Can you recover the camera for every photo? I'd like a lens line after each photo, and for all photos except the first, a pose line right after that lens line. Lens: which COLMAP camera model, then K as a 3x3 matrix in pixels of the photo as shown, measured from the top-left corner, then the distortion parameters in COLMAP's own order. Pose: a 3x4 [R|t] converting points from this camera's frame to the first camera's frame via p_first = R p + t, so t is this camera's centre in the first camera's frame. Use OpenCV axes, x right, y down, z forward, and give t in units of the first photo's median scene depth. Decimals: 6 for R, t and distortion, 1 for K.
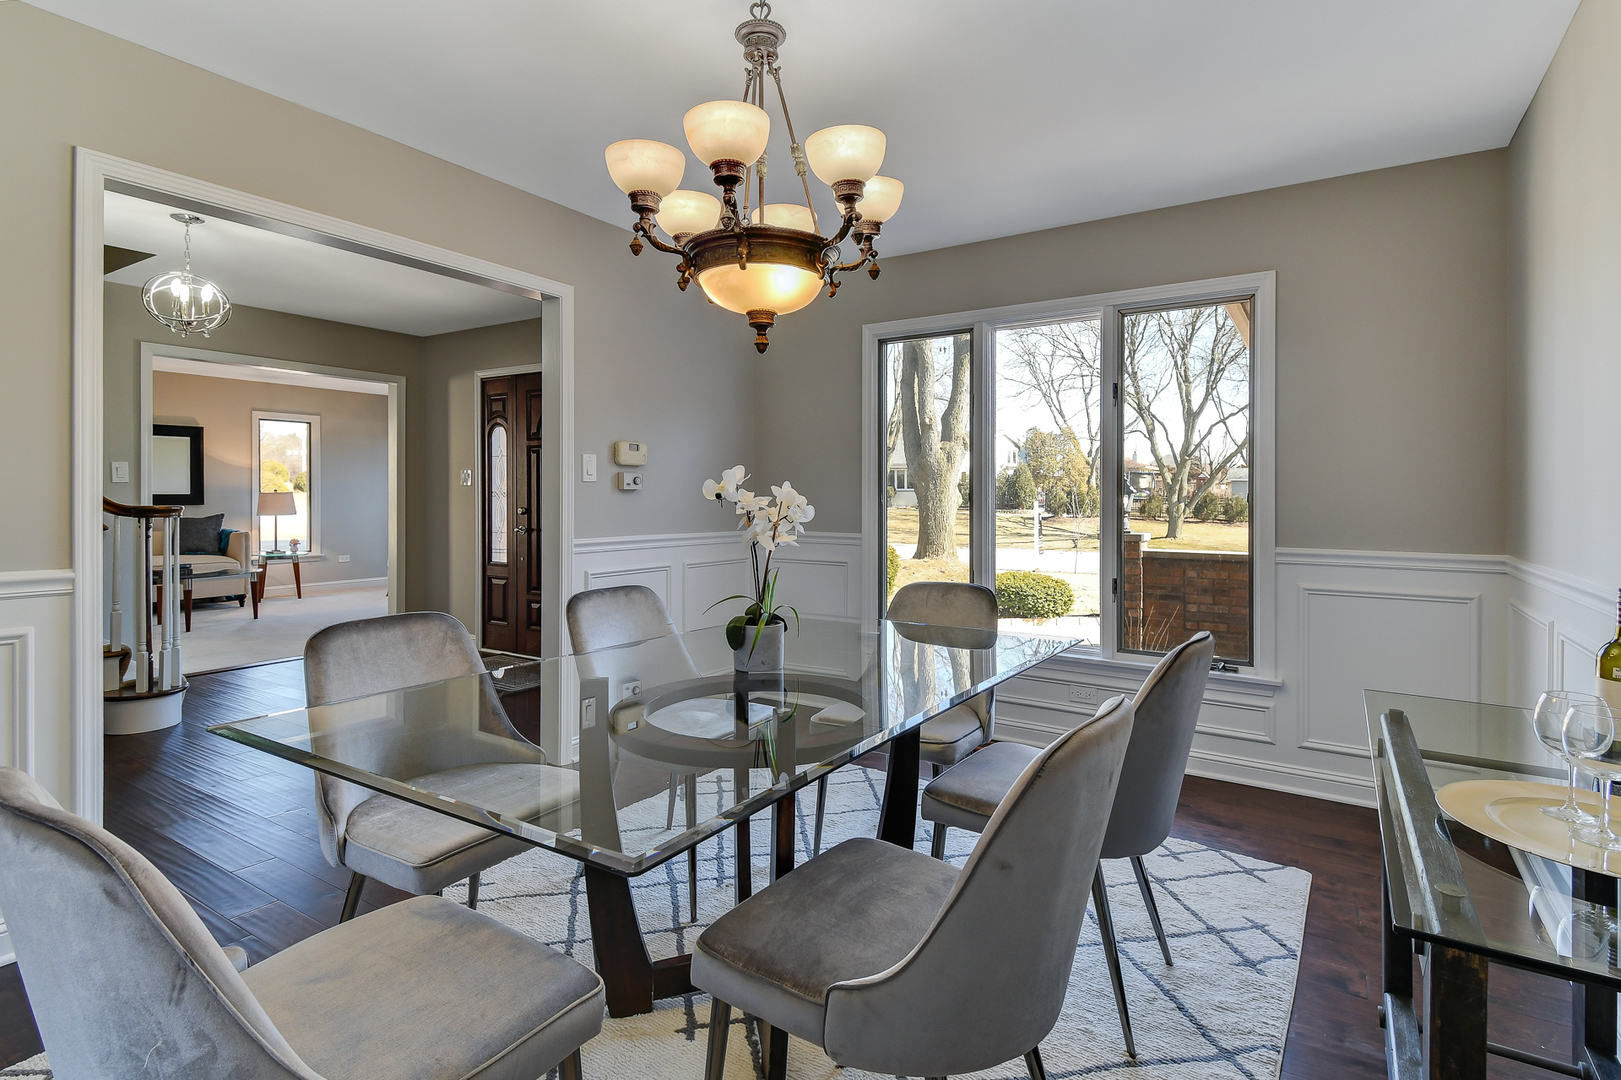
lens RADIAL K [[741.1, 0, 812.7], [0, 741.1, 513.3], [0, 0, 1]] dist [0.001178, -0.000034]
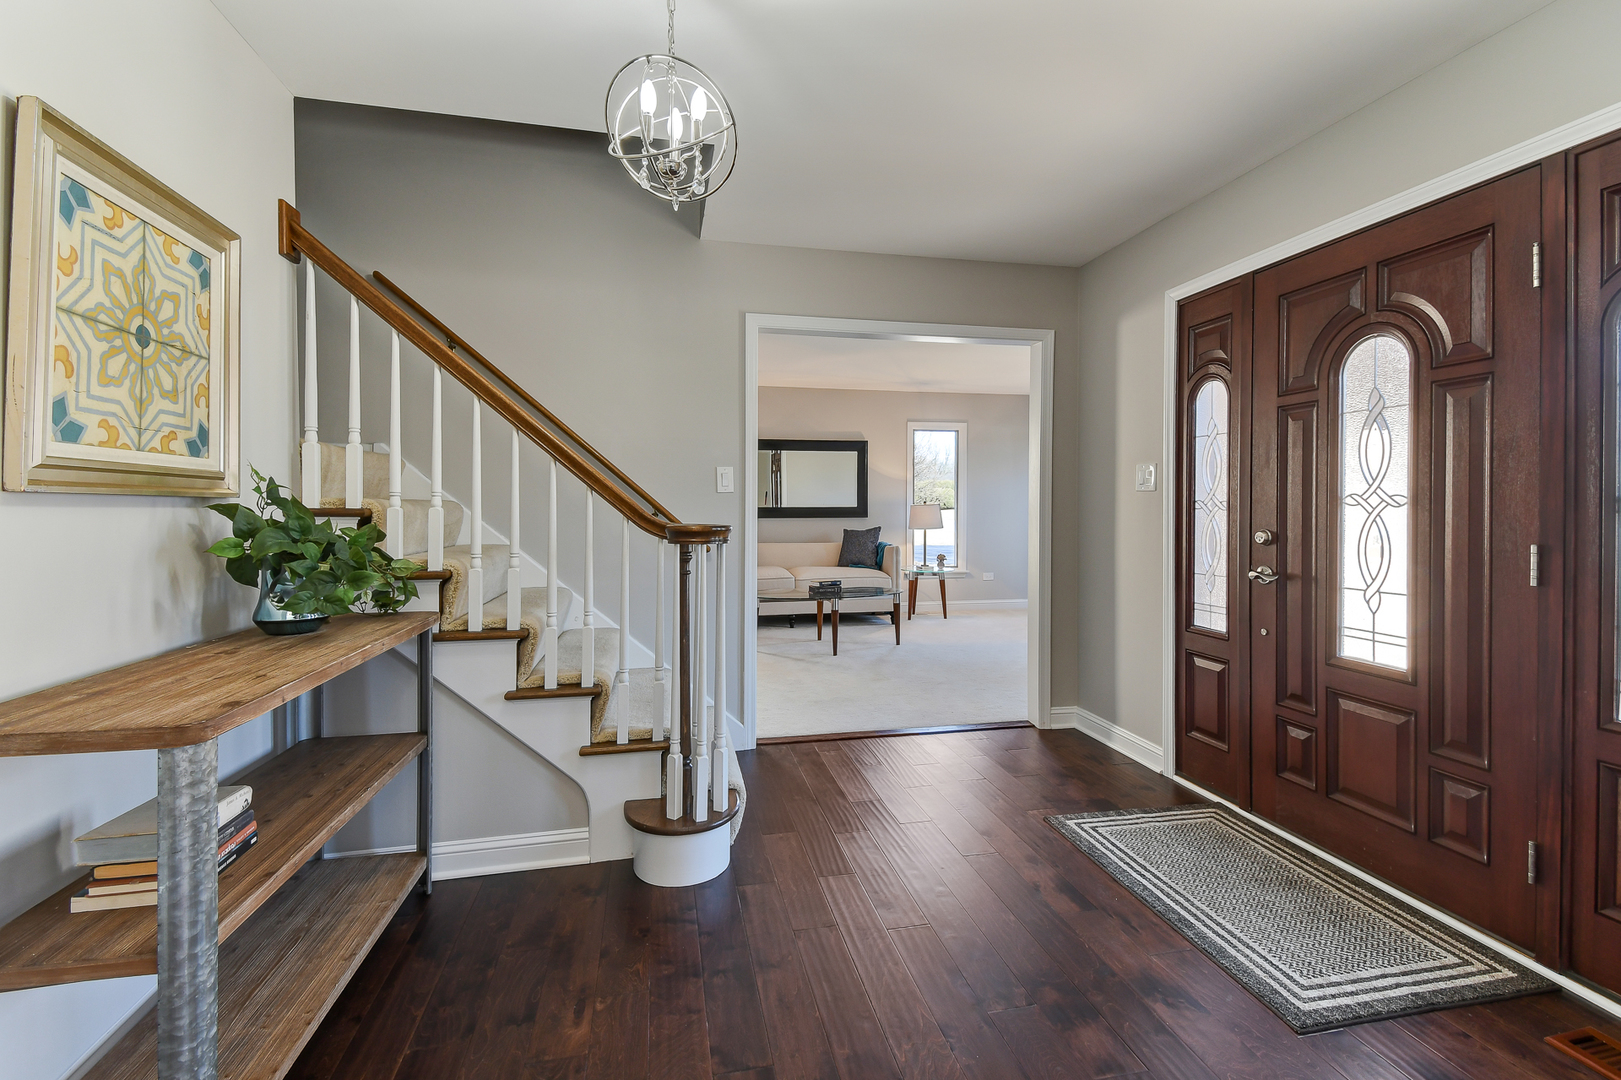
lens RADIAL K [[741.1, 0, 812.7], [0, 741.1, 513.3], [0, 0, 1]] dist [0.001178, -0.000034]
pose [[0.689239, 0.001956, -0.724532, -0.147679], [-0.013485, 0.999858, -0.010129, -0.006349], [0.724409, 0.016752, 0.689167, 0.264519]]
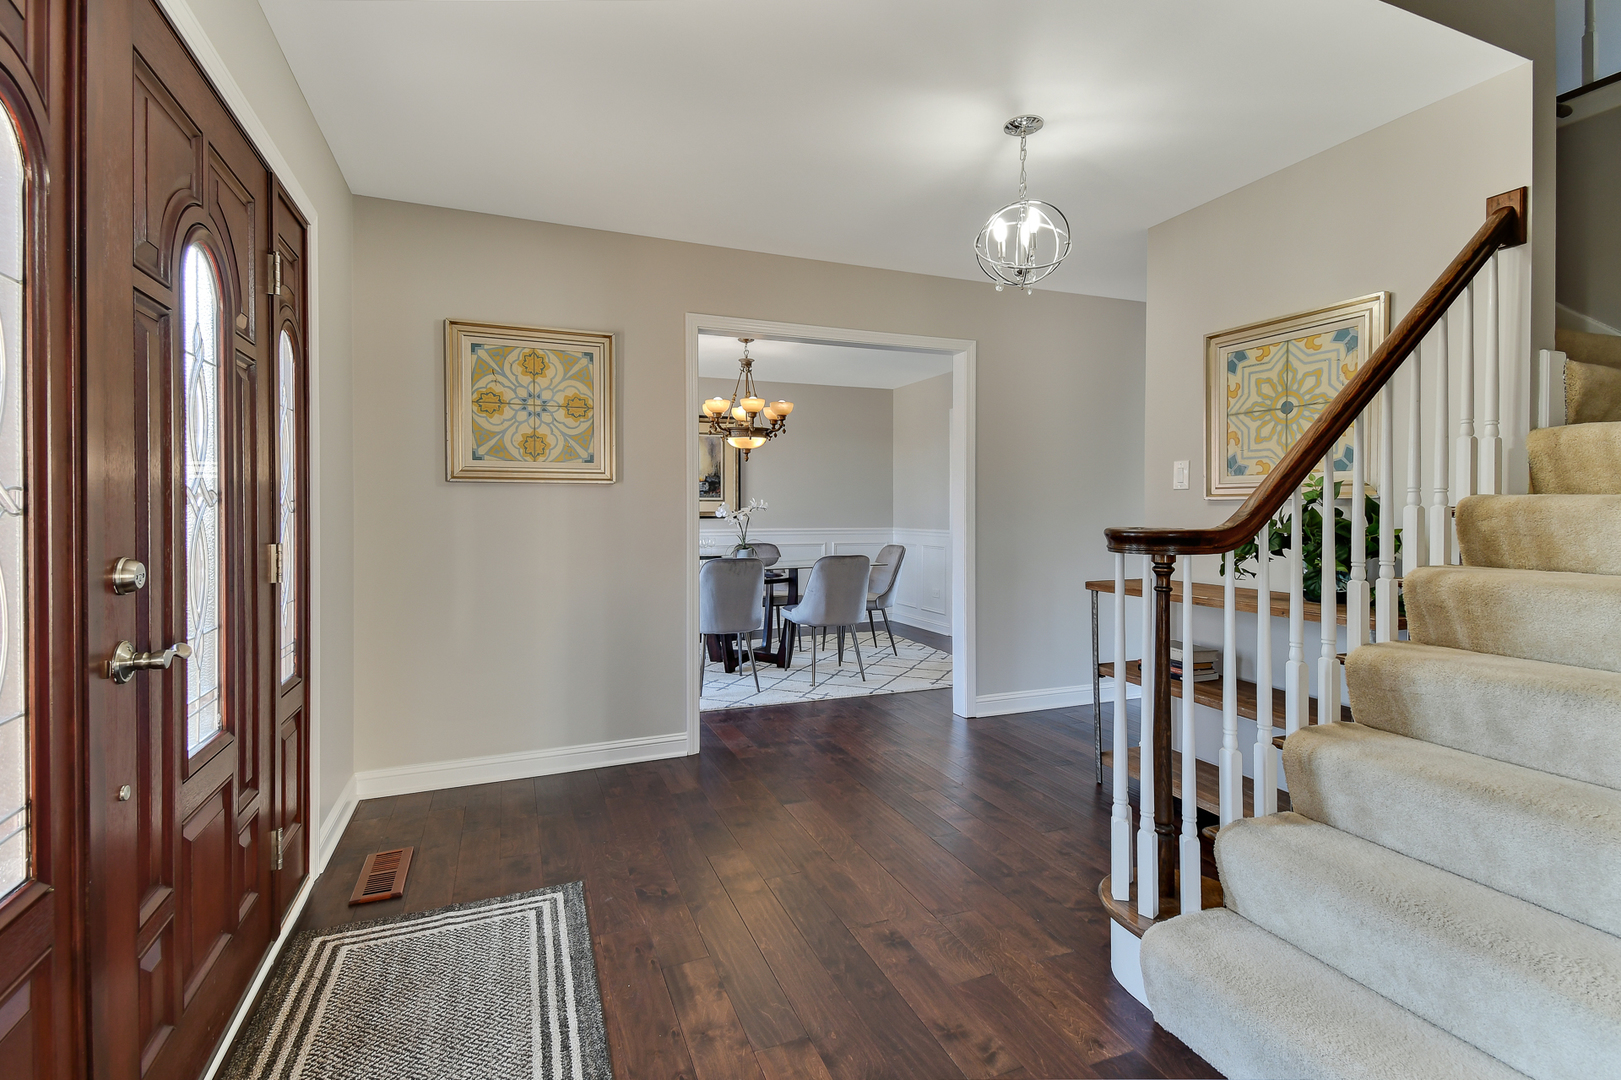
lens RADIAL K [[756.3, 0, 814.8], [0, 756.3, 502.5], [0, 0, 1]] dist [0.000046, 0.000009]
pose [[-0.799599, -0.002898, 0.600527, -0.379956], [0.010778, 0.999758, 0.019176, -0.015537], [-0.600437, 0.021806, -0.799375, 0.585379]]
